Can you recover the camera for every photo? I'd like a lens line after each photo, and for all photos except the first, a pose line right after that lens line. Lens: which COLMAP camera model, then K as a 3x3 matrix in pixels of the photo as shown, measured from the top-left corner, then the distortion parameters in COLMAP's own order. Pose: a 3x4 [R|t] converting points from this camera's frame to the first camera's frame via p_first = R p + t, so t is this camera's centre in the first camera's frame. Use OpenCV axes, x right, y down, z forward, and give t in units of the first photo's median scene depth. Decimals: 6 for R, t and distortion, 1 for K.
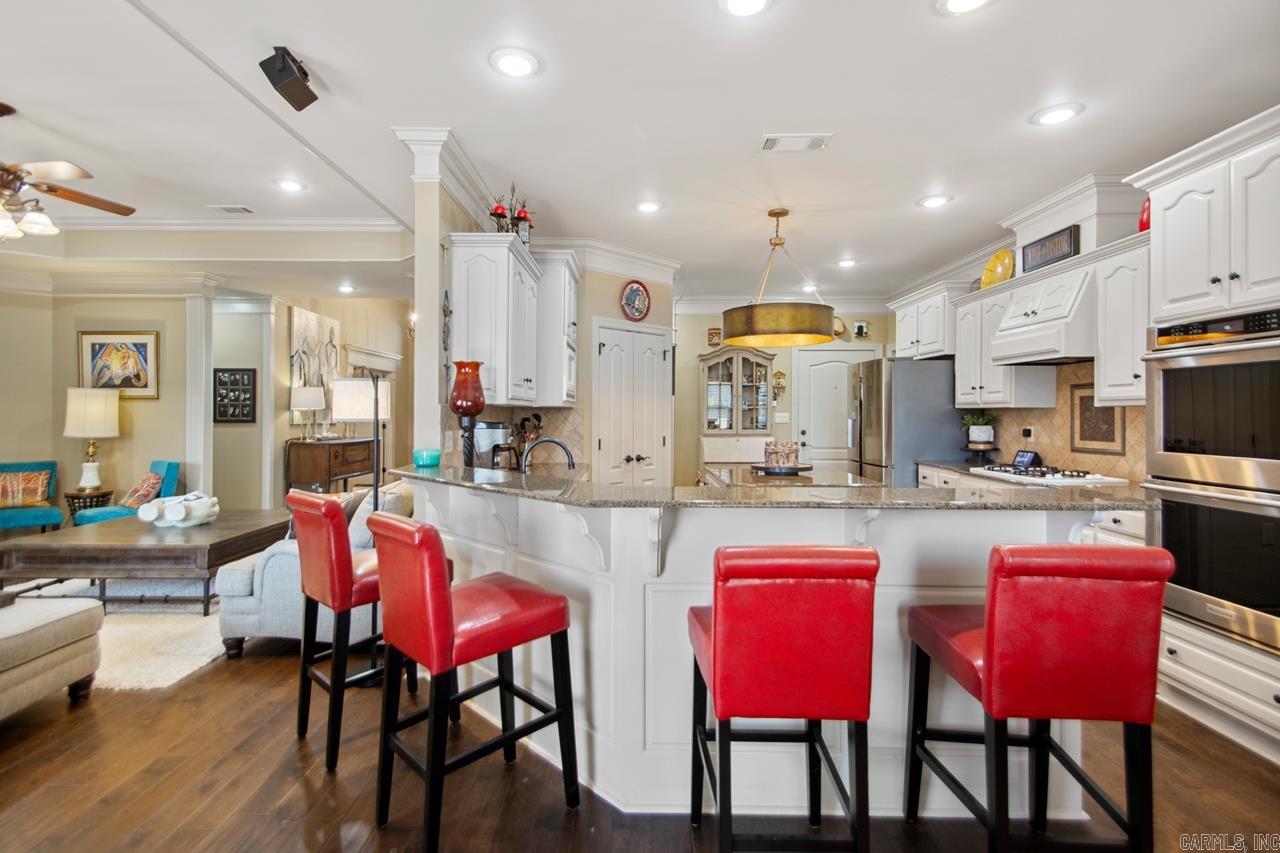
lens RADIAL K [[600.9, 0, 627.5], [0, 600.9, 395.6], [0, 0, 1]] dist [0.035079, -0.012093]
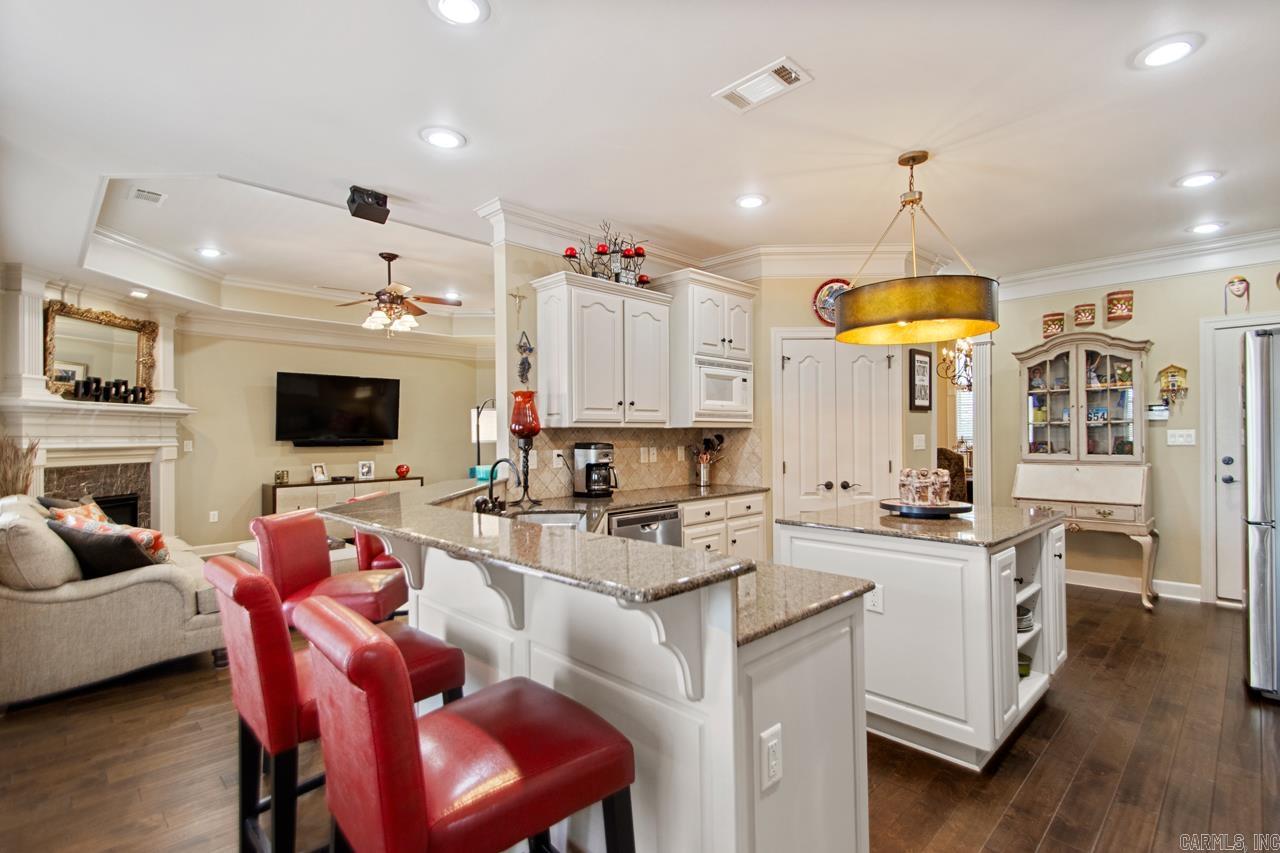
lens RADIAL K [[600.9, 0, 652.2], [0, 600.9, 436.9], [0, 0, 1]] dist [0.035079, -0.012093]
pose [[0.718877, -0.003984, -0.695126, 0.438828], [0.028674, 0.999302, 0.023925, 0.006420], [0.694546, -0.037131, 0.718490, 0.196564]]
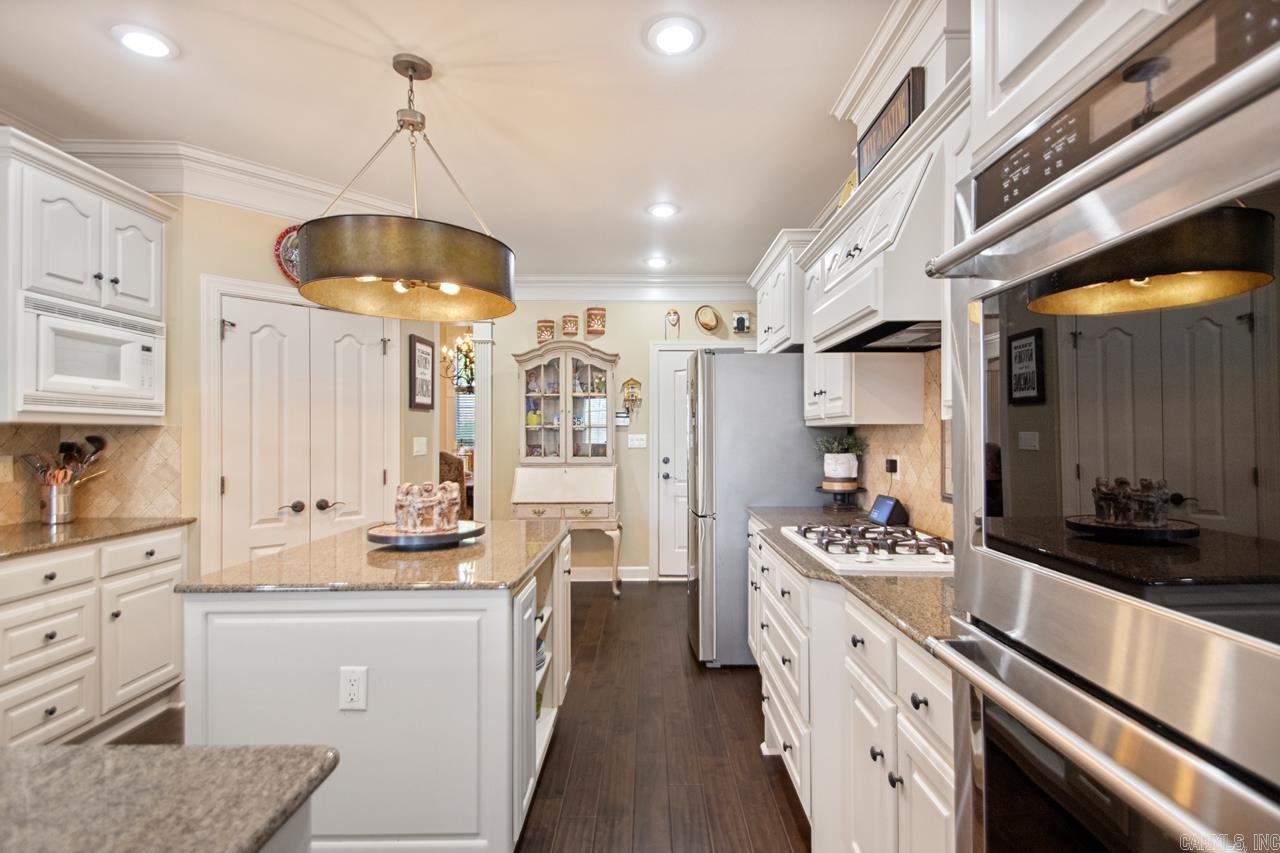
lens RADIAL K [[600.9, 0, 644.3], [0, 600.9, 430.5], [0, 0, 1]] dist [0.035079, -0.012093]
pose [[0.999959, -0.000894, 0.008992, 0.372193], [0.000701, 0.999771, 0.021411, 0.011351], [-0.009009, -0.021404, 0.999730, 0.363966]]
